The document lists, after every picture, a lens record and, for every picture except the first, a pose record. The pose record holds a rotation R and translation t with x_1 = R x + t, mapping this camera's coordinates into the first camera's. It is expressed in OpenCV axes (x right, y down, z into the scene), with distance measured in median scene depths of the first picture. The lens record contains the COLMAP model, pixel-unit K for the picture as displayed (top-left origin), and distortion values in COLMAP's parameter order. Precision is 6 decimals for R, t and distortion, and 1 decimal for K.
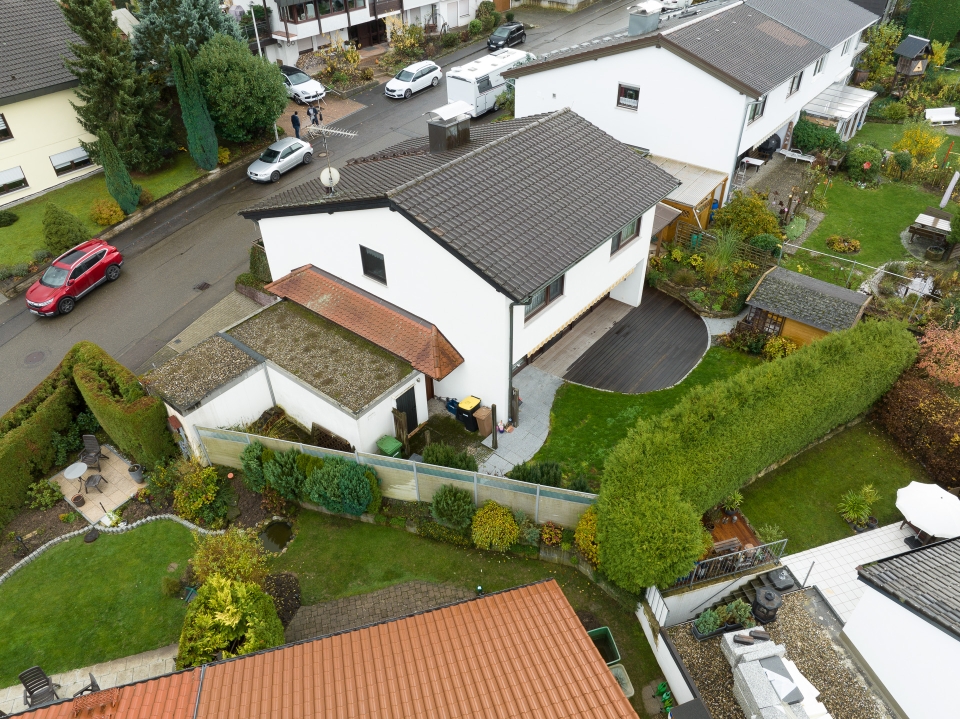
lens RADIAL K [[674.3, 0, 482.9], [0, 674.3, 355.9], [0, 0, 1]] dist [-0.039798, 0.004904]
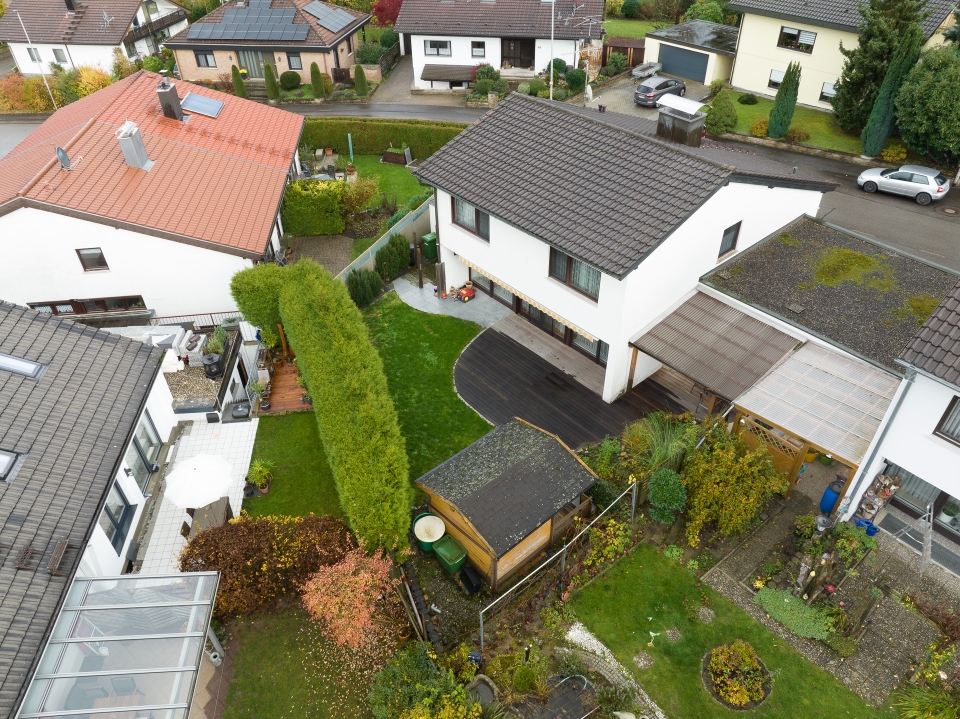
lens RADIAL K [[674.3, 0, 482.9], [0, 674.3, 355.9], [0, 0, 1]] dist [-0.039798, 0.004904]
pose [[-0.176592, 0.631489, -0.755008, 0.665417], [-0.600064, 0.538960, 0.591138, -0.395447], [0.780217, 0.557444, 0.283758, 0.504799]]
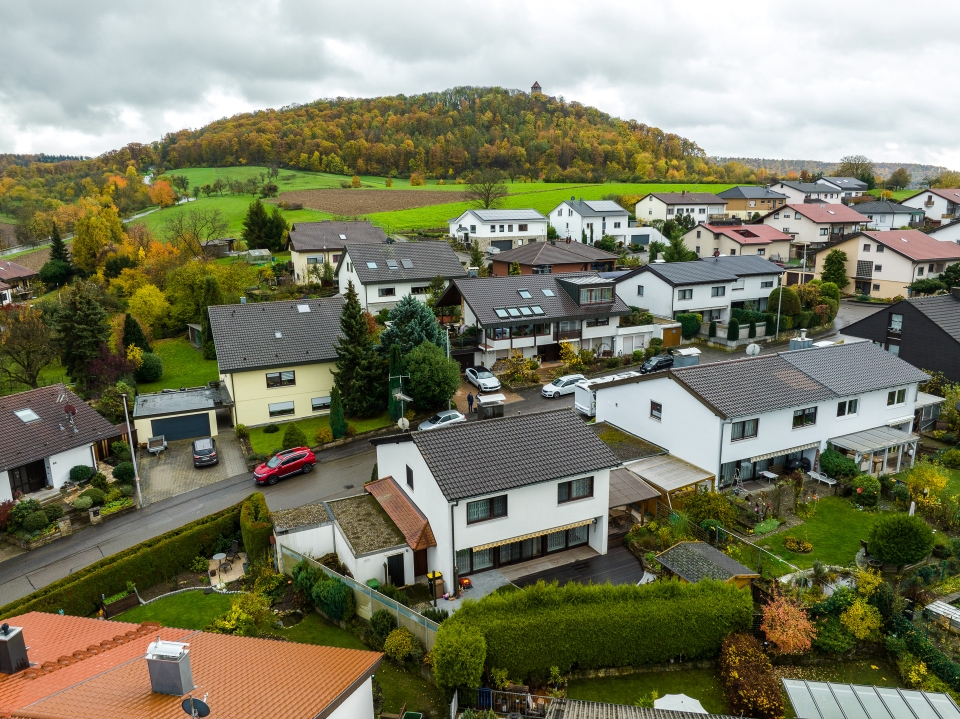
lens RADIAL K [[674.3, 0, 482.9], [0, 674.3, 355.9], [0, 0, 1]] dist [-0.039798, 0.004904]
pose [[0.899031, 0.096566, -0.427105, 0.434054], [-0.269982, 0.890165, -0.367035, 0.100443], [0.344750, 0.445287, 0.826358, -0.271236]]
